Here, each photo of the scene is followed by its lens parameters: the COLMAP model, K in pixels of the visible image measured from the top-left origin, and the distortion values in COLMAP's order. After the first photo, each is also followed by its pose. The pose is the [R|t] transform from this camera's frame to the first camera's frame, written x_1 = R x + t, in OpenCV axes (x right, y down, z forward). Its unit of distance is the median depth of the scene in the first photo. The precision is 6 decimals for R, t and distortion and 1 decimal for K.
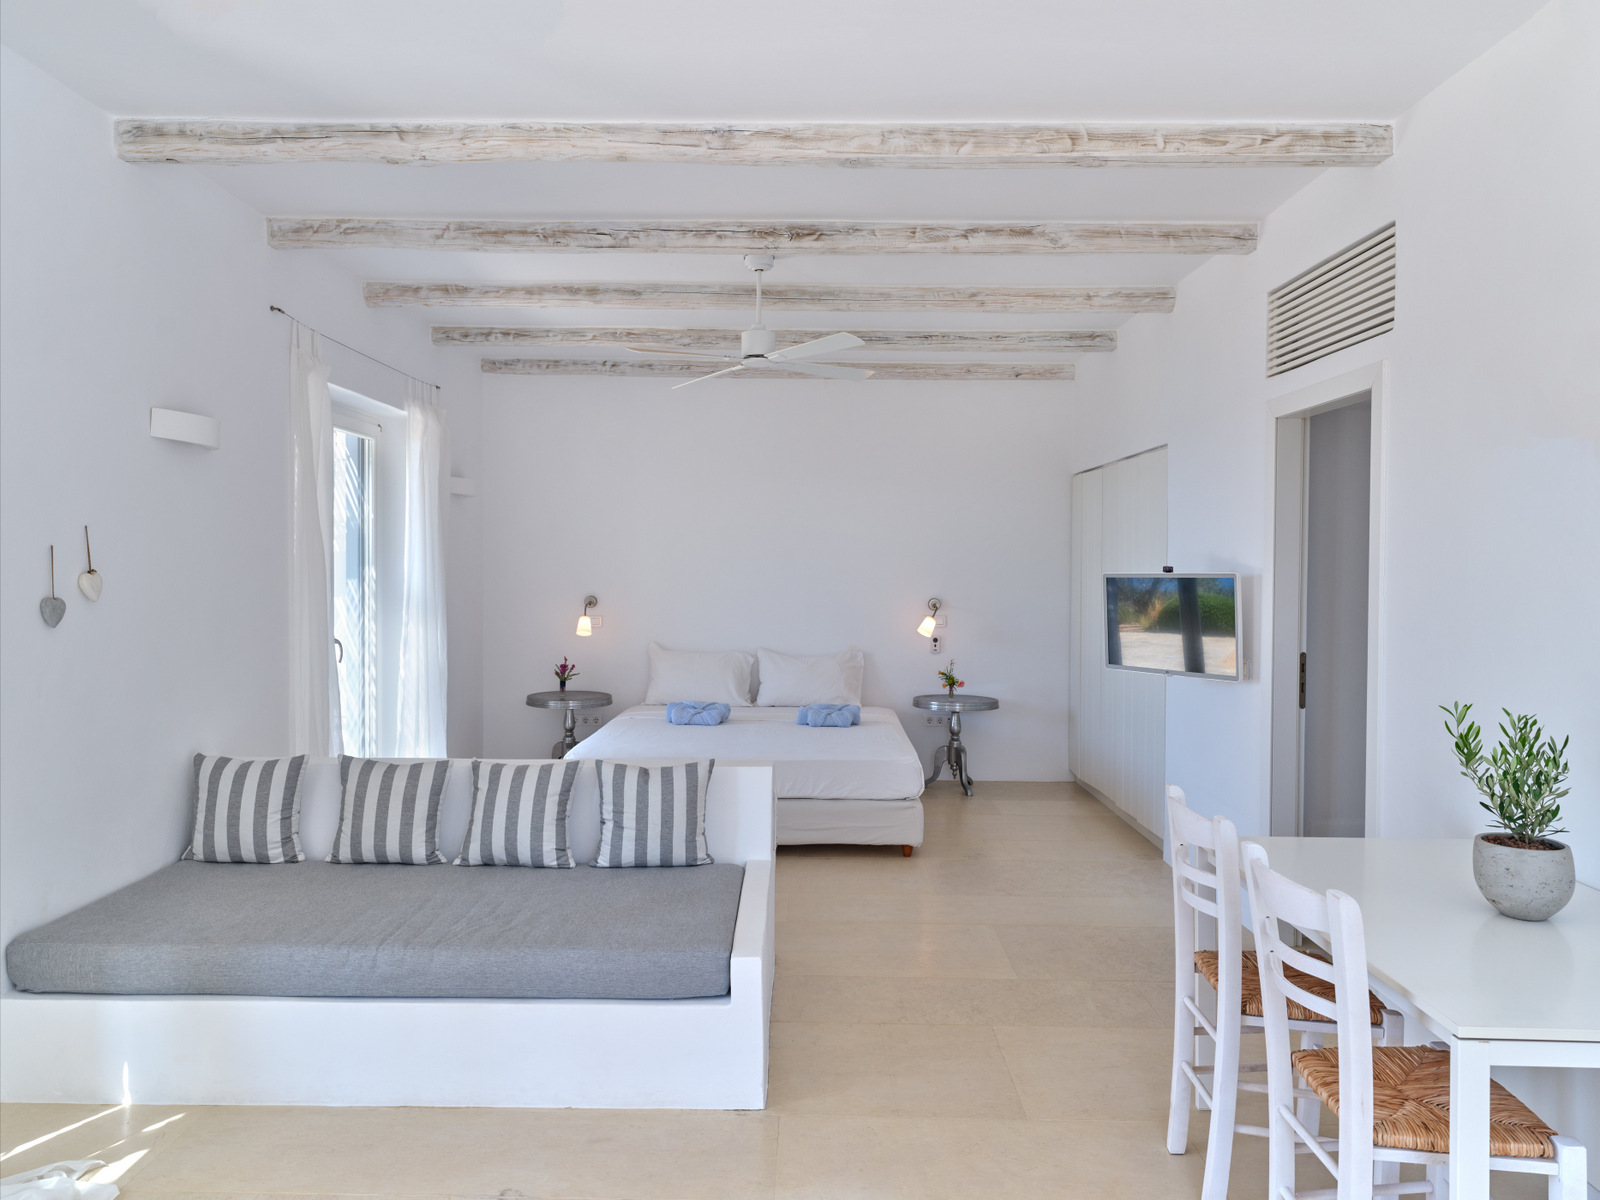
lens RADIAL K [[1127.3, 0, 802.4], [0, 1127.3, 590.4], [0, 0, 1]] dist [-0.000031, 0.005926]
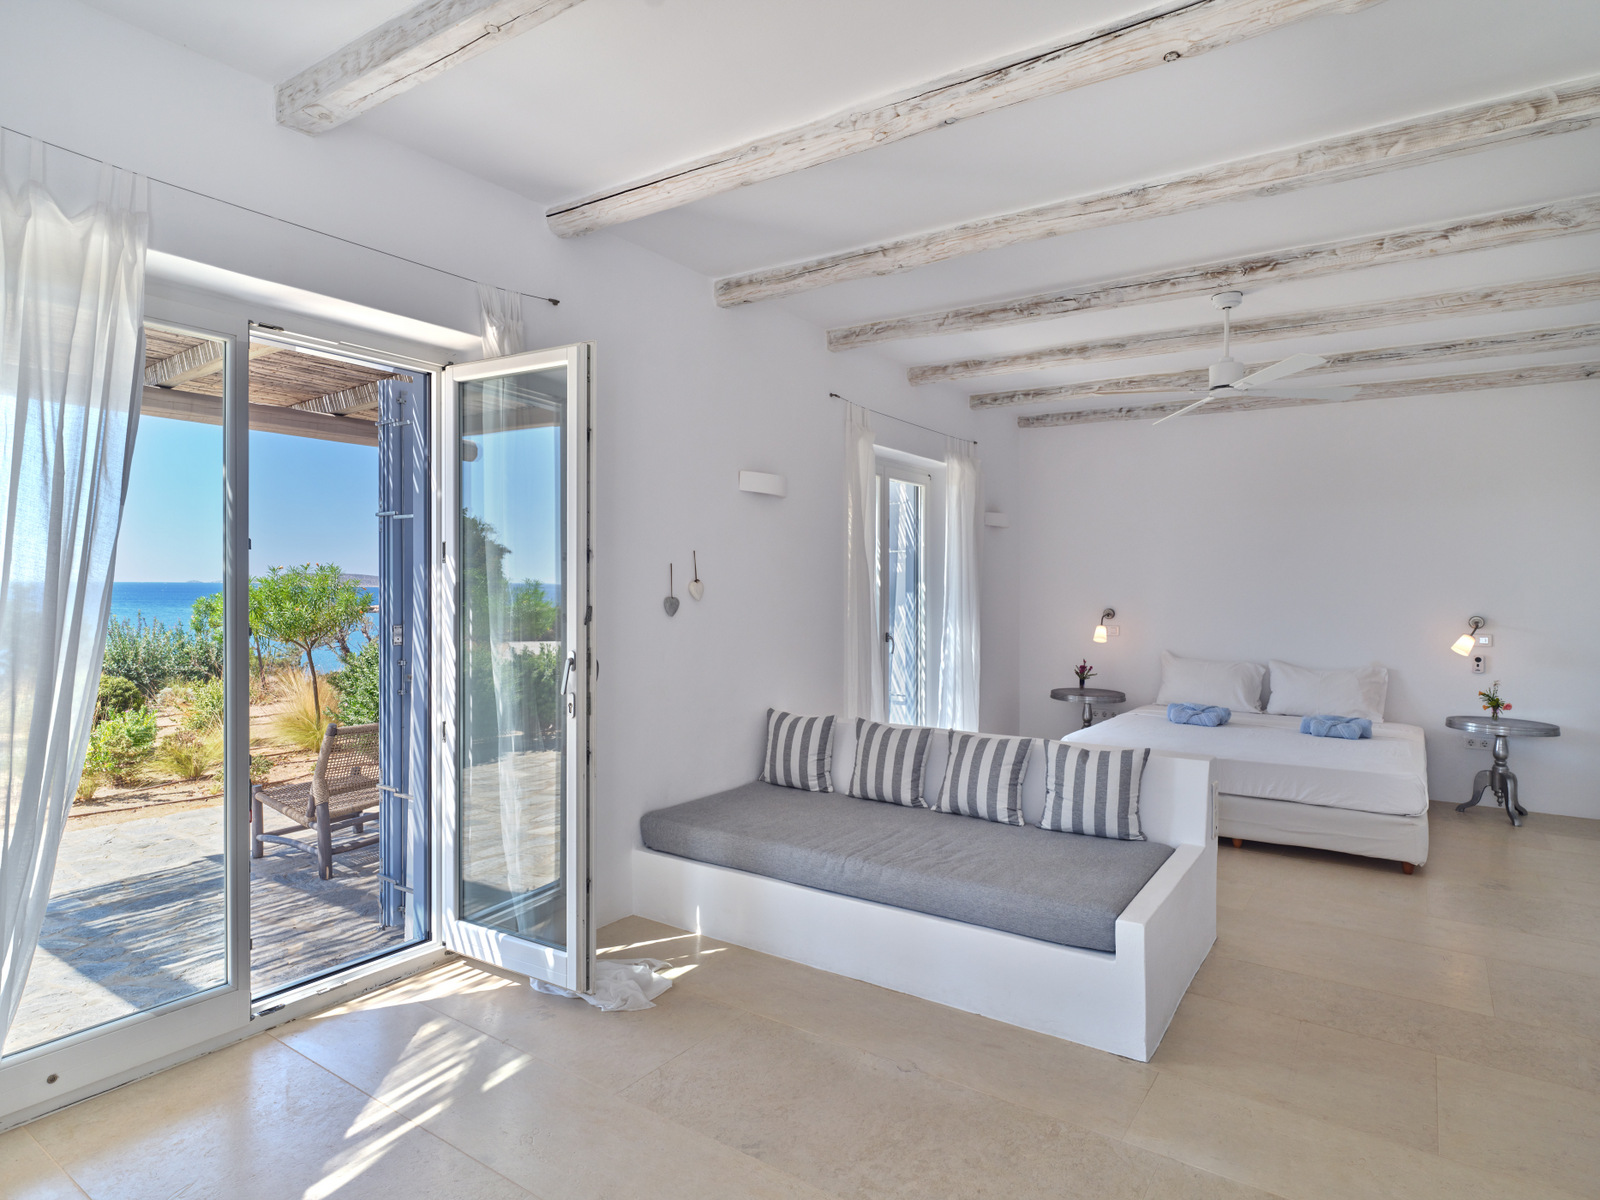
lens RADIAL K [[917.6, 0, 796.7], [0, 917.6, 602.1], [0, 0, 1]] dist [0.001719, -0.001676]
pose [[0.827979, 0.009056, -0.560686, 0.147145], [-0.014260, 0.999886, -0.004909, 0.013535], [0.560578, 0.012060, 0.828014, 0.043919]]
